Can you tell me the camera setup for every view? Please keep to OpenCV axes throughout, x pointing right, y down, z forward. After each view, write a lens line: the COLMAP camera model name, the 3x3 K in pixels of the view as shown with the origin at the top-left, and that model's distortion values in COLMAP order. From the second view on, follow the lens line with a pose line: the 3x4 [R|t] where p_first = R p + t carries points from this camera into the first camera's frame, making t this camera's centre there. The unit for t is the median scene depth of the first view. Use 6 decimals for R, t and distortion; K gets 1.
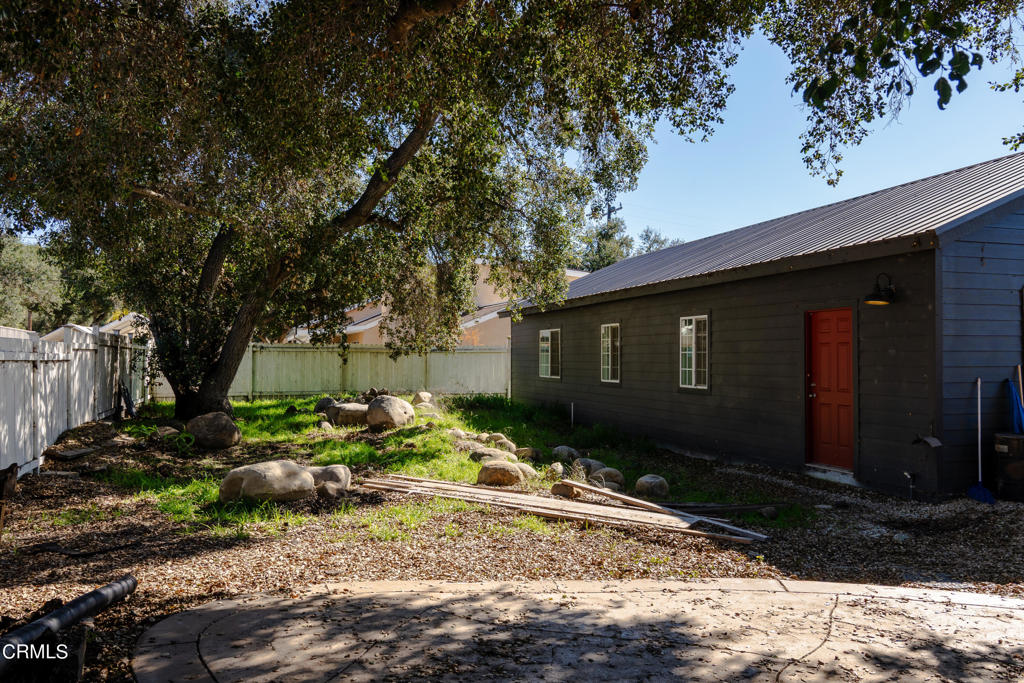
lens RADIAL K [[780.4, 0, 510.6], [0, 780.4, 351.5], [0, 0, 1]] dist [0.003312, -0.005381]
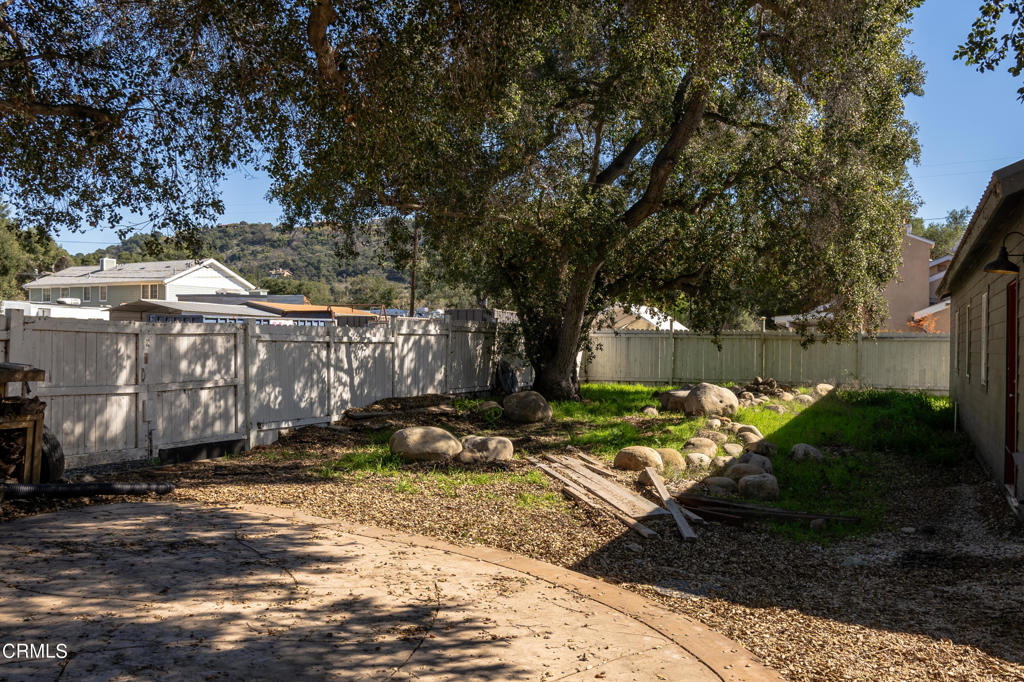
lens RADIAL K [[816.3, 0, 512.0], [0, 816.3, 341.0], [0, 0, 1]] dist [0.001102, -0.000778]
pose [[0.807433, 0.006619, -0.589922, 0.718693], [-0.006131, 0.999977, 0.002829, 0.007443], [0.589927, 0.001333, 0.807455, 0.100200]]
